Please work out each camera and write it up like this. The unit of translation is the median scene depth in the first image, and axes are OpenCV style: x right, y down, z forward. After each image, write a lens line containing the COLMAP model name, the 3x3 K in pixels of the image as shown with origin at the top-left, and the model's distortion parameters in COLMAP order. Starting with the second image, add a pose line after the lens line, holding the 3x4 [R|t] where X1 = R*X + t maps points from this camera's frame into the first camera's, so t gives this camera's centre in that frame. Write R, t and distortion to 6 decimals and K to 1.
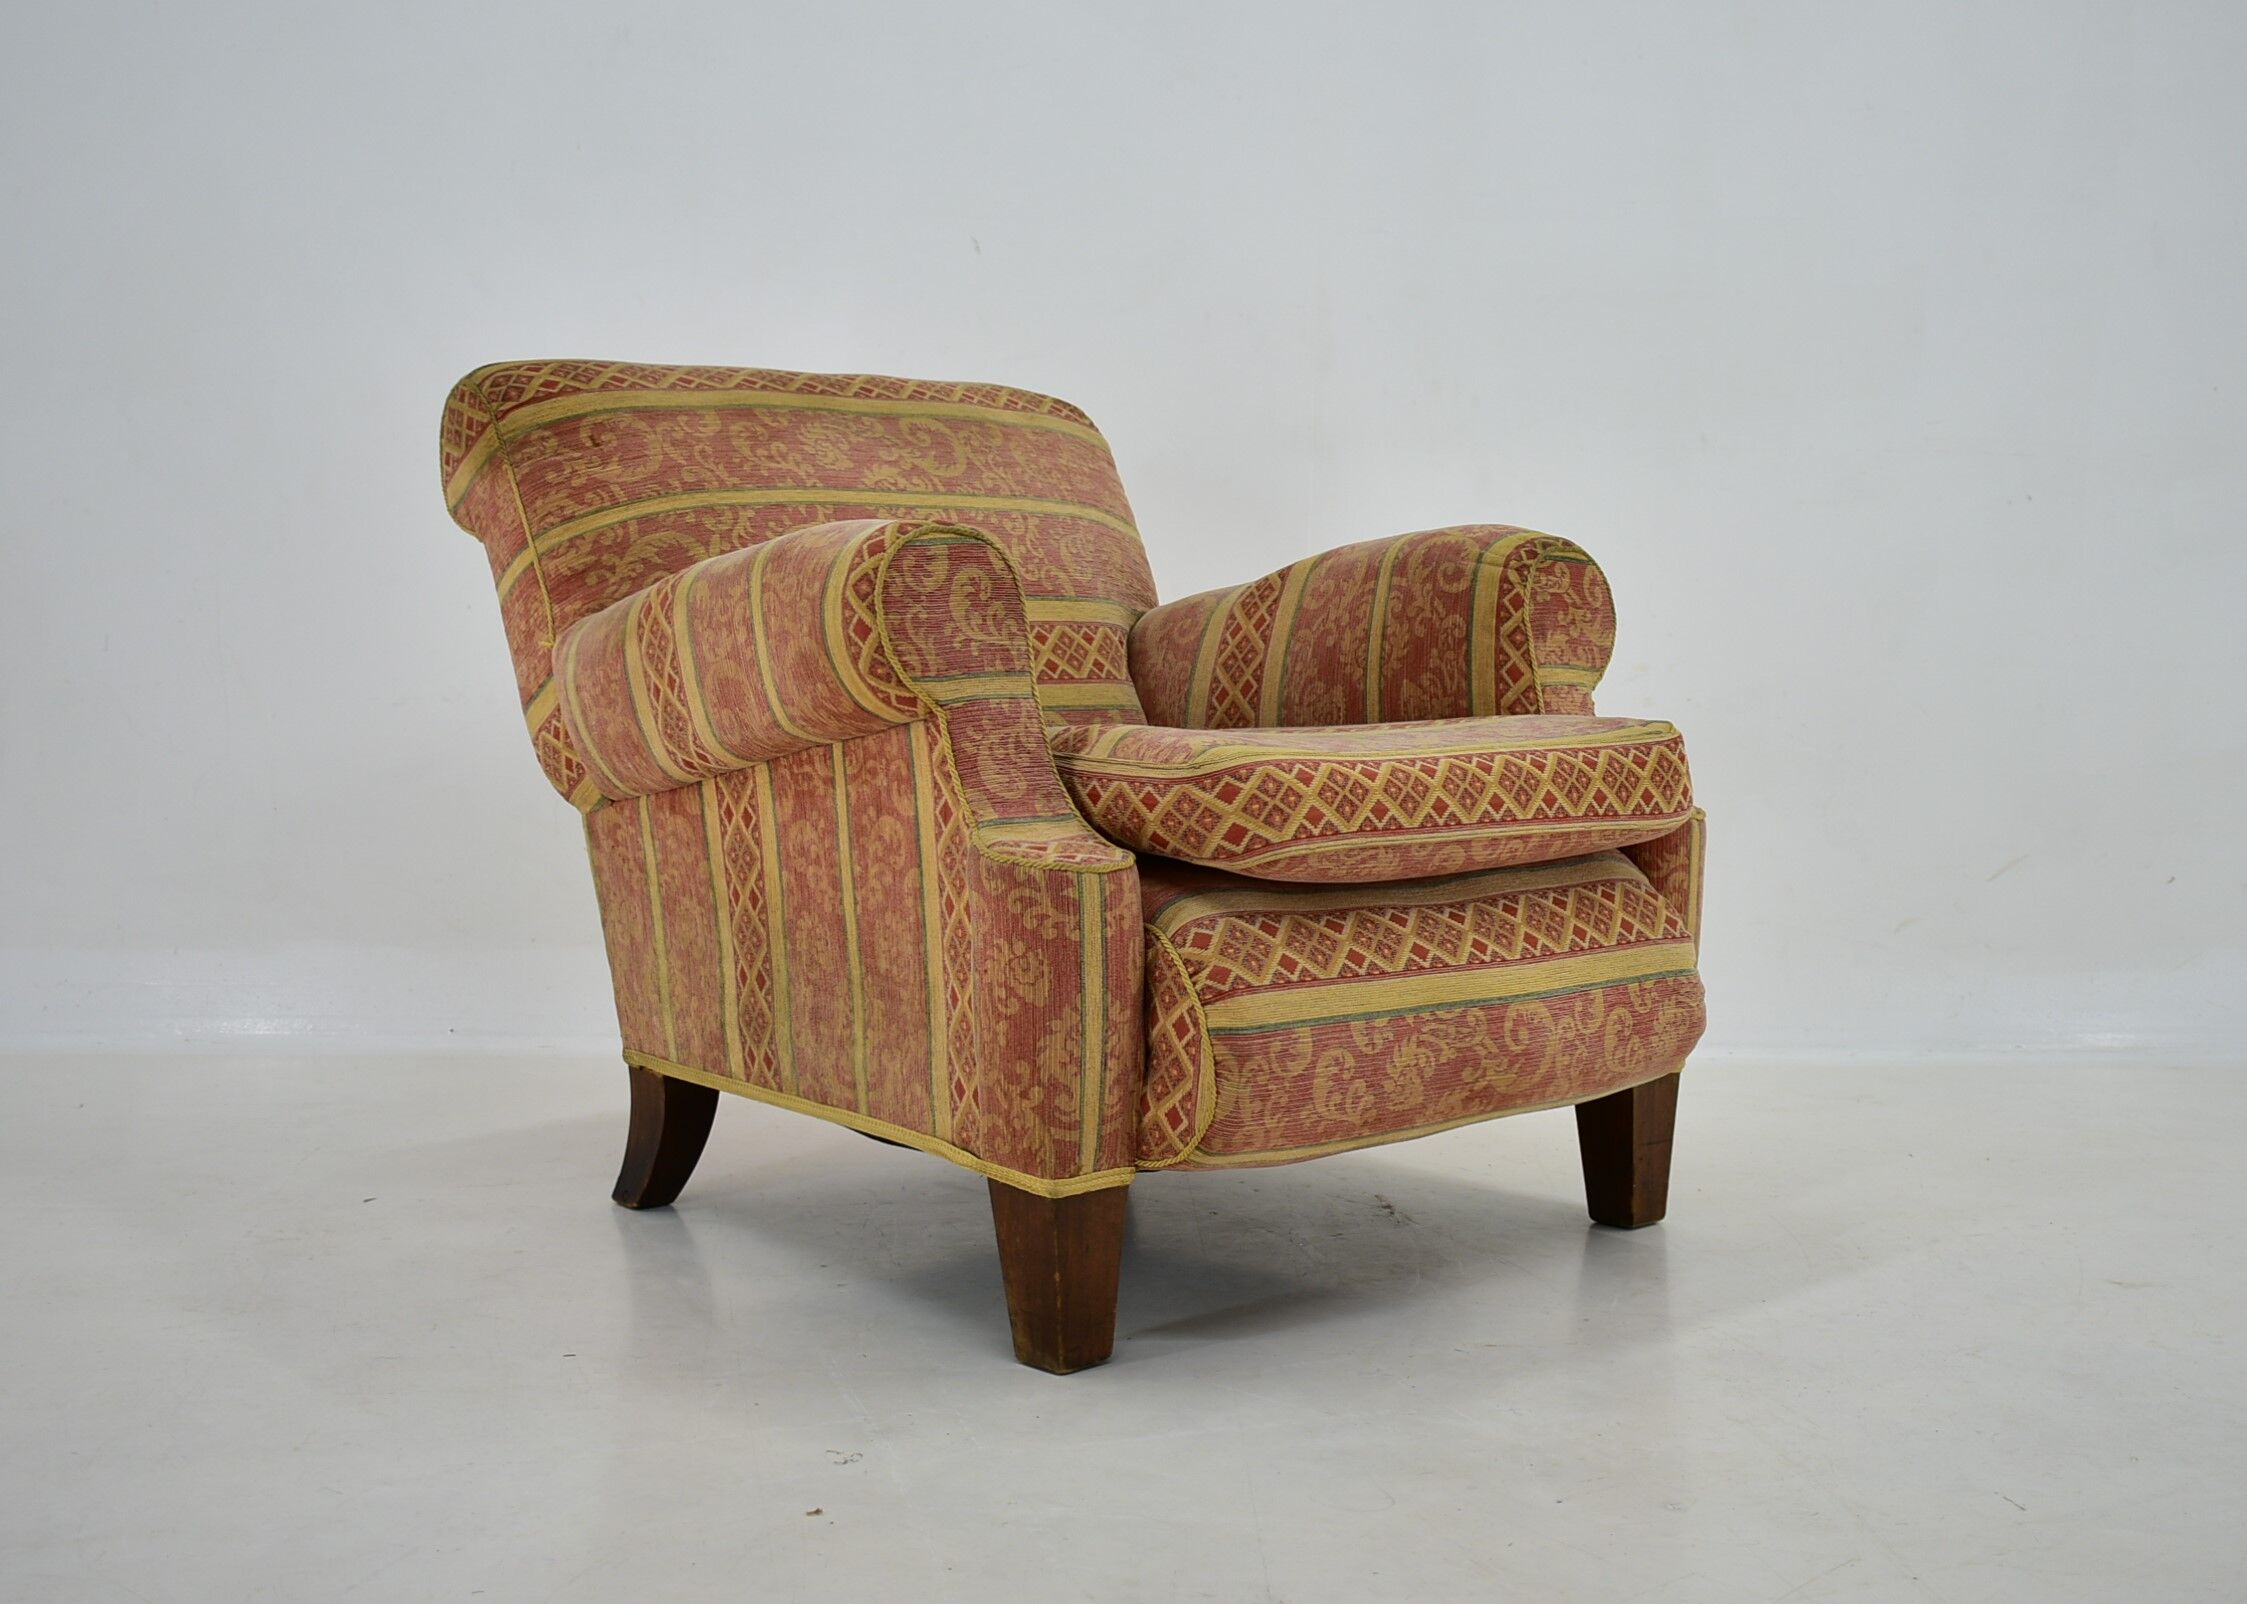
lens RADIAL K [[2879.5, 0, 1158.4], [0, 2879.5, 768.7], [0, 0, 1]] dist [-0.029389, -0.018250]
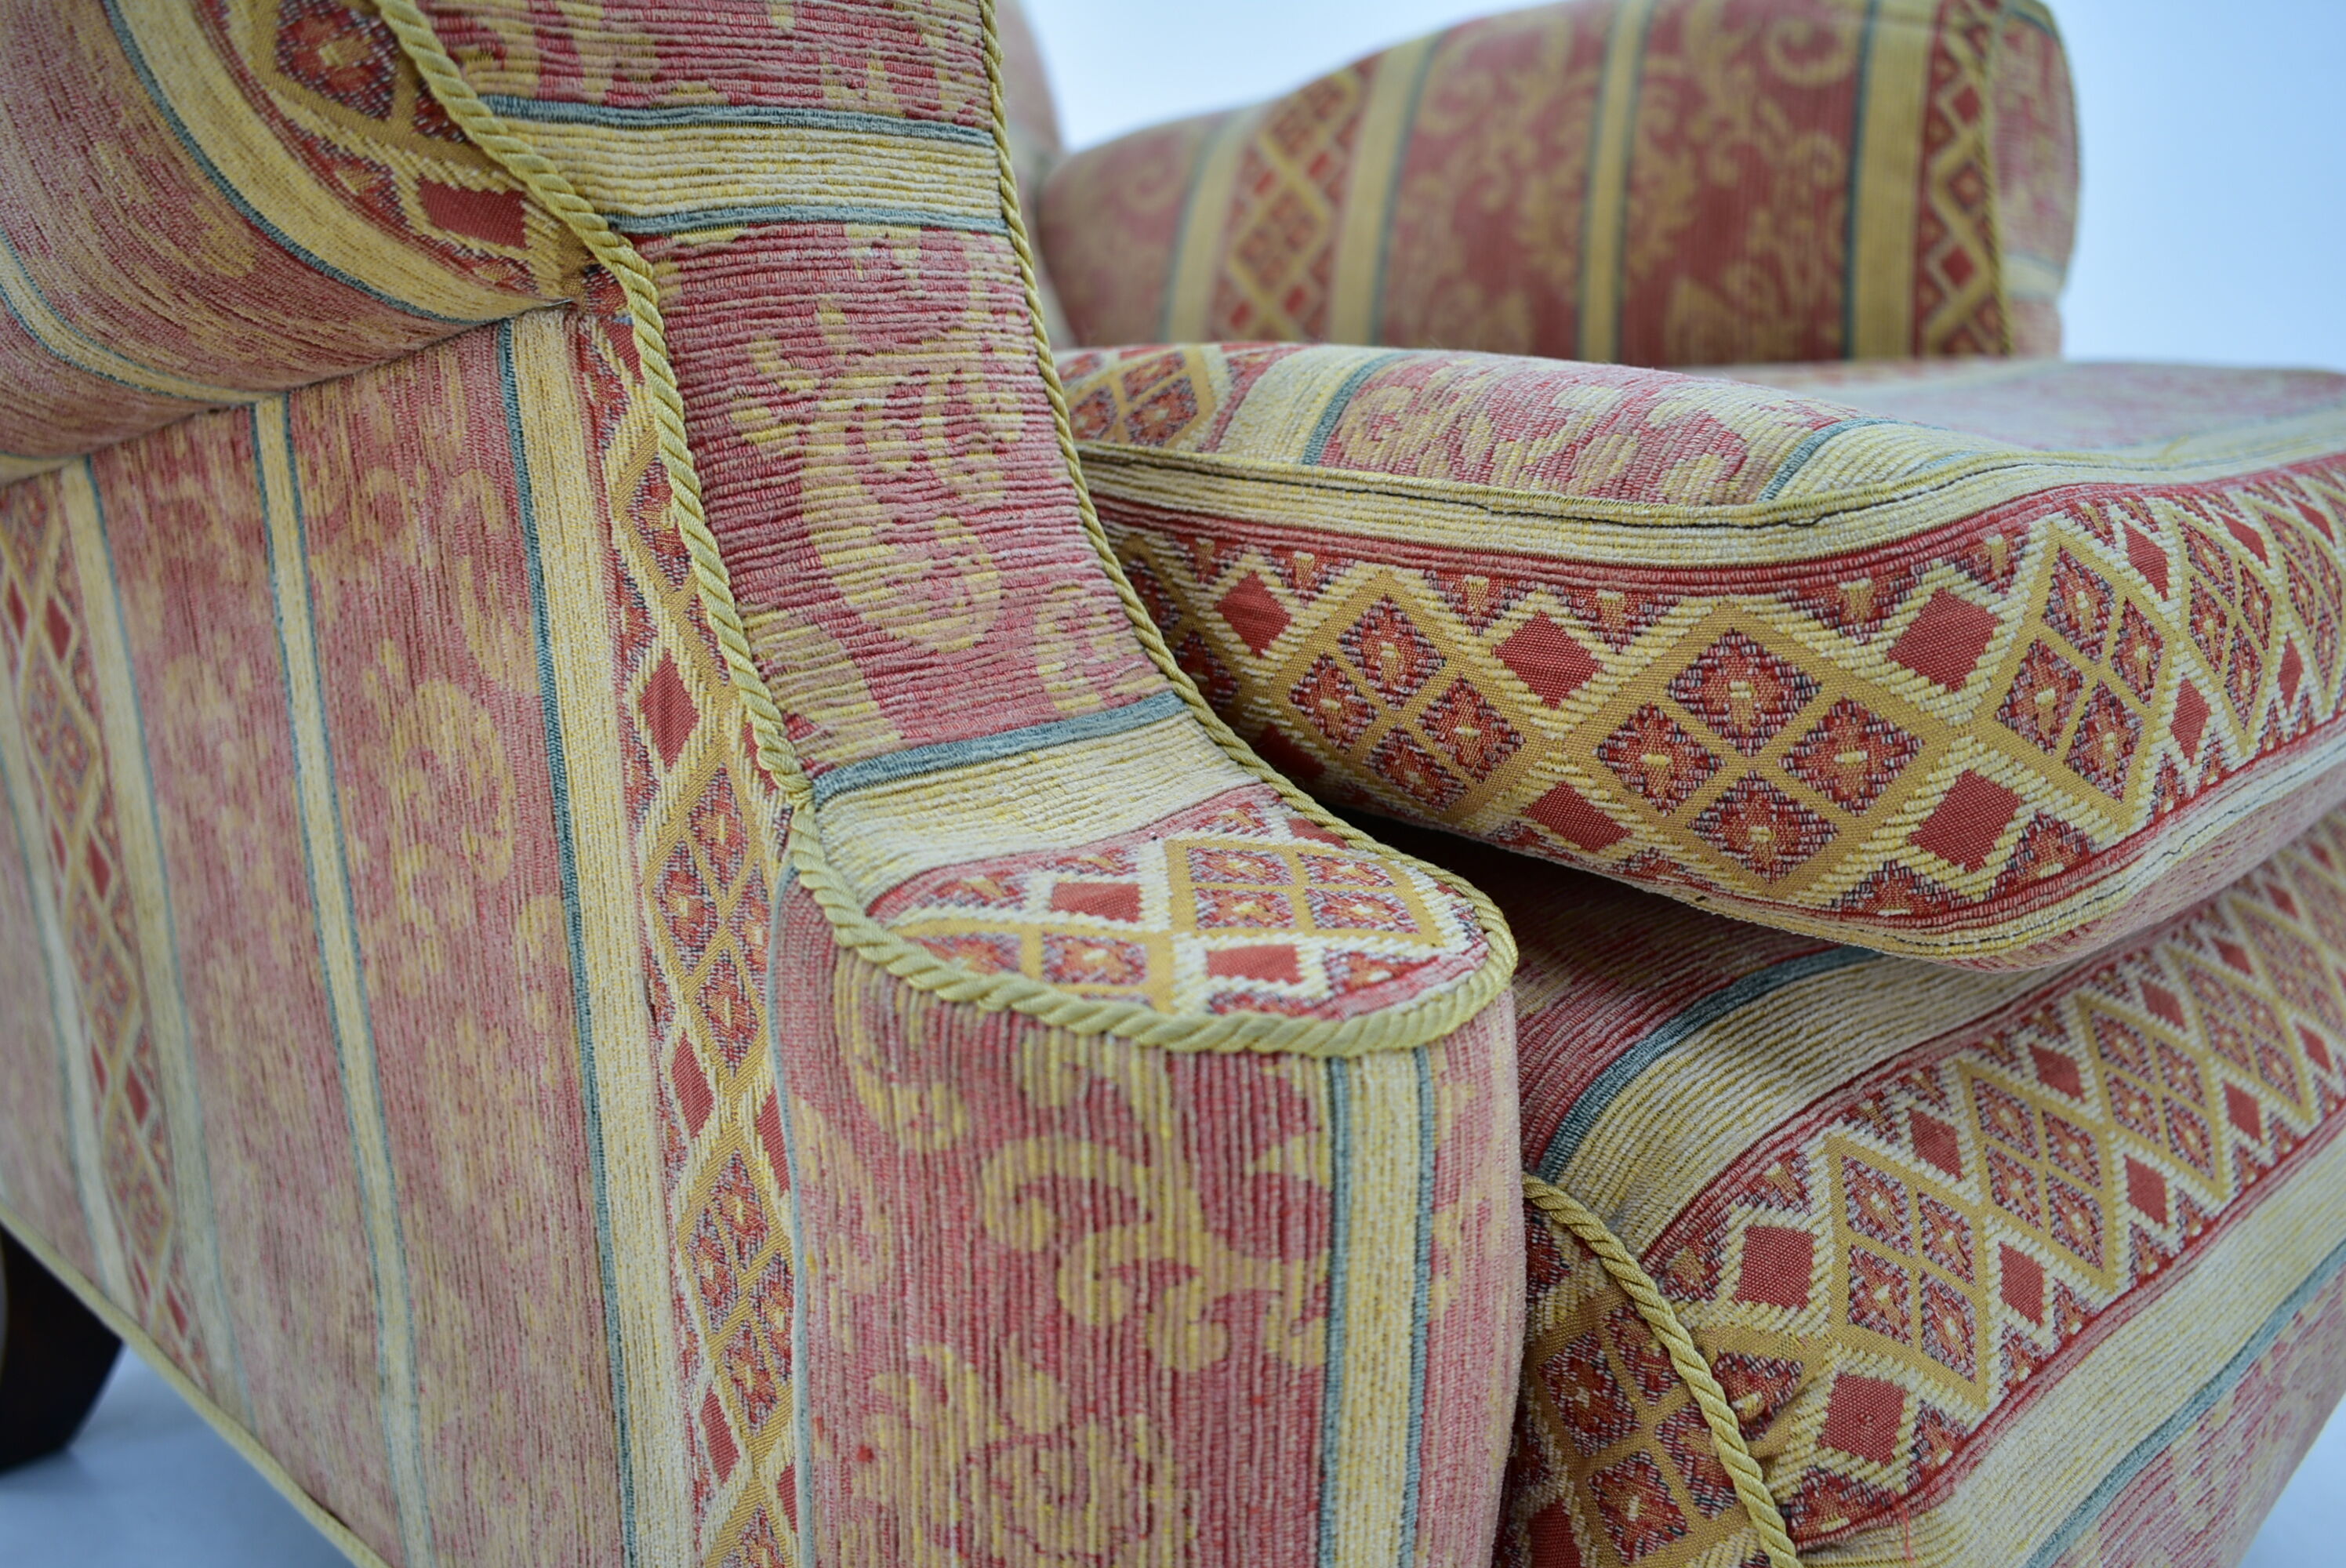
lens RADIAL K [[2225.0, 0, 1173.0], [0, 2225.0, 784.0], [0, 0, 1]] dist [-0.027574, -0.003472]
pose [[0.989576, -0.009852, 0.143675, -0.055627], [-0.013036, 0.987433, 0.157498, -0.007164], [-0.143421, -0.157729, 0.977012, 0.767865]]
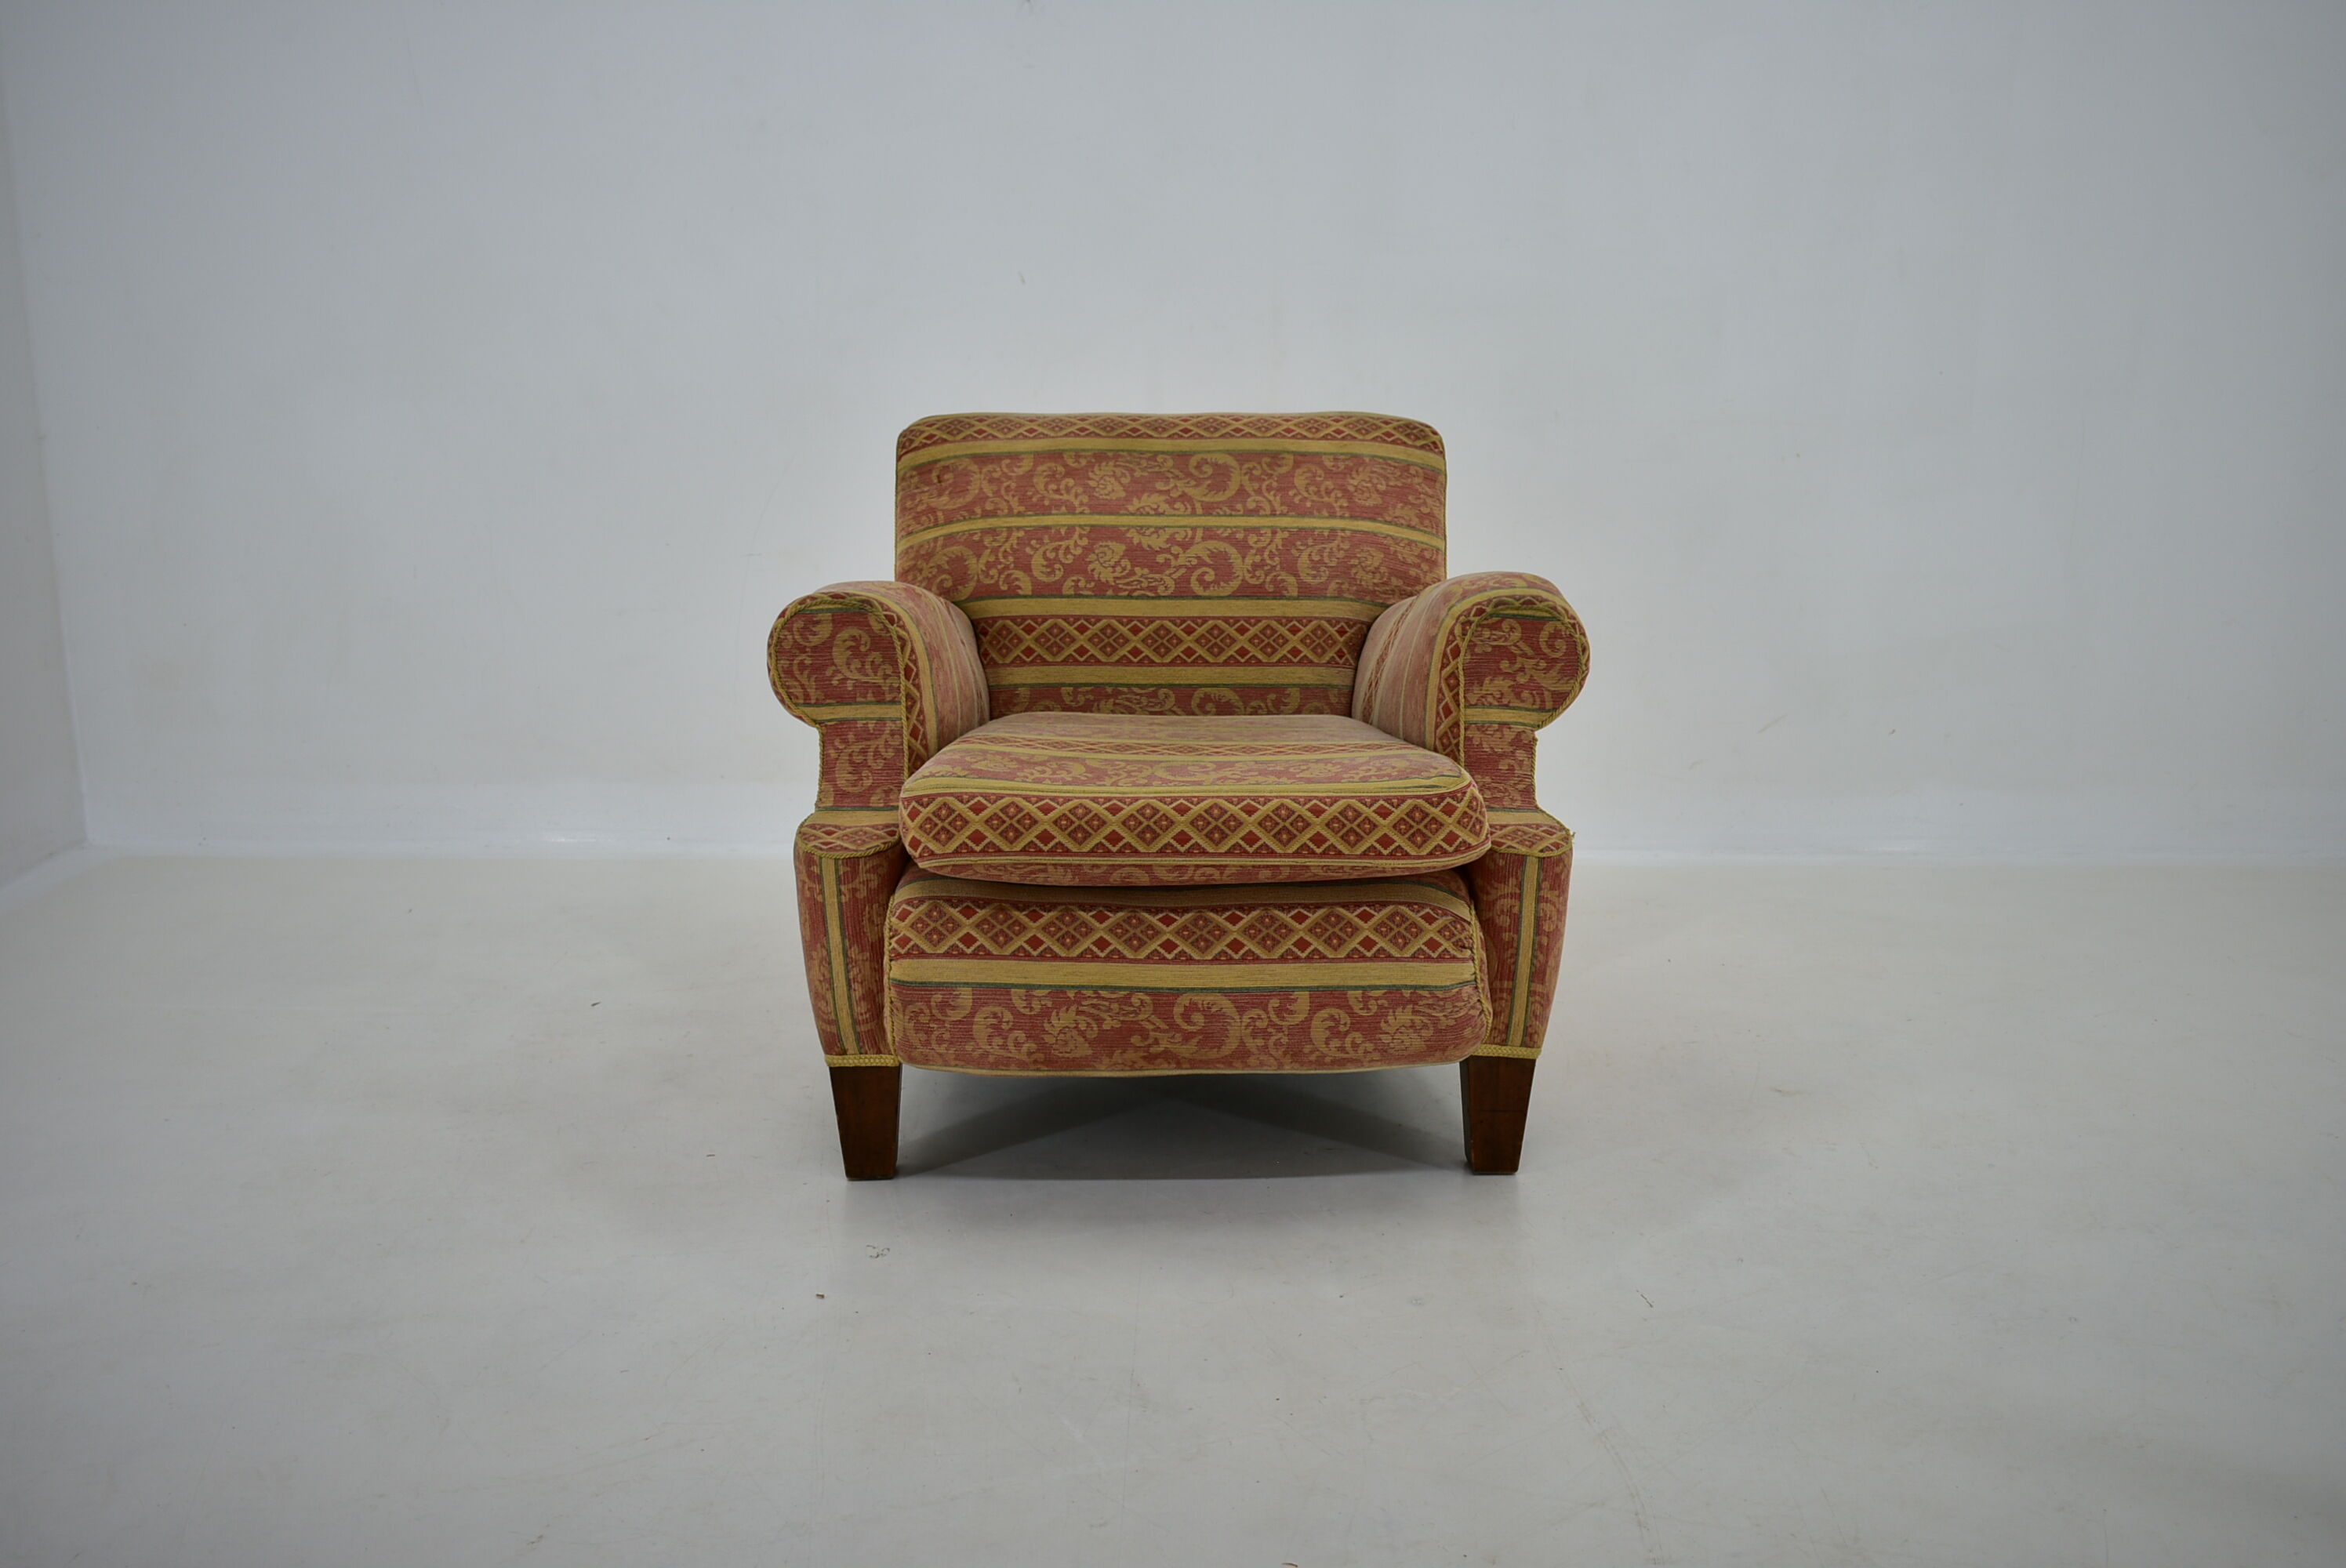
lens RADIAL K [[2135.8, 0, 1173.0], [0, 2135.8, 784.0], [0, 0, 1]] dist [-0.006269, -0.000708]
pose [[0.742600, 0.144972, -0.653856, 0.727923], [-0.045526, 0.984960, 0.166679, -0.170018], [0.668186, -0.094008, 0.738031, 0.293732]]
